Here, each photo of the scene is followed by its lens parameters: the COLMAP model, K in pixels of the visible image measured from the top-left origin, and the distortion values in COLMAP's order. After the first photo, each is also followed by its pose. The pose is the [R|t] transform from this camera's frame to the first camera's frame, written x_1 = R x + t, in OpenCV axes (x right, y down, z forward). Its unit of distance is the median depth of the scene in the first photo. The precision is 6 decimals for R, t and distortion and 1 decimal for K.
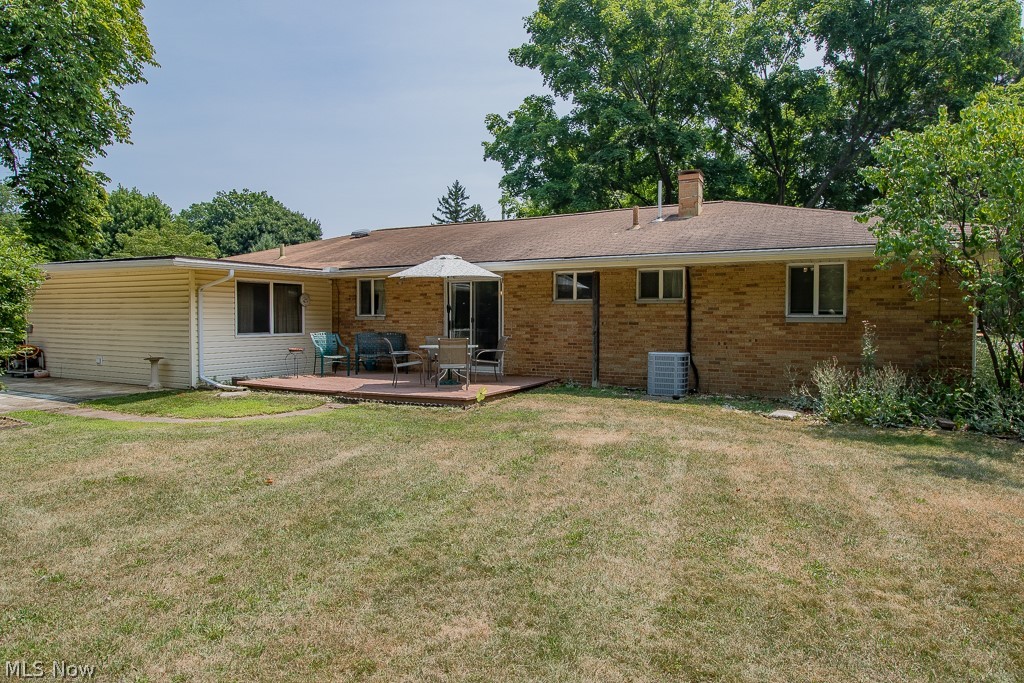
lens RADIAL K [[609.3, 0, 520.3], [0, 609.3, 323.1], [0, 0, 1]] dist [-0.003578, -0.000586]
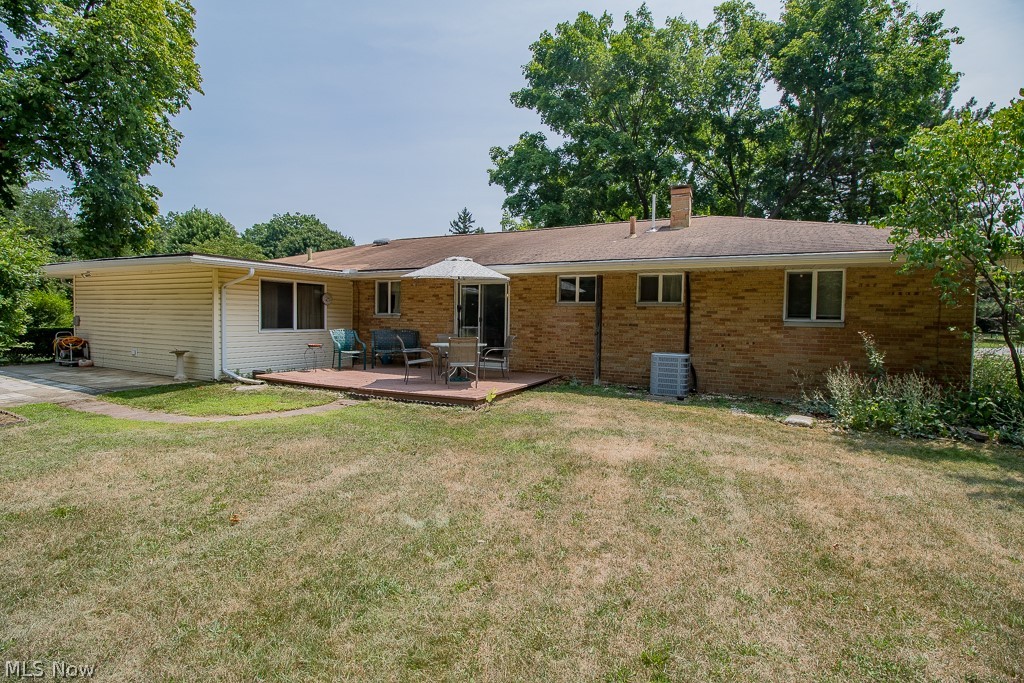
lens RADIAL K [[474.4, 0, 523.9], [0, 474.4, 338.6], [0, 0, 1]] dist [-0.002952, -0.000540]
pose [[0.999652, 0.013255, 0.022814, -0.022209], [-0.014041, 0.999301, 0.034639, -0.001746], [-0.022339, -0.034947, 0.999139, 0.167773]]
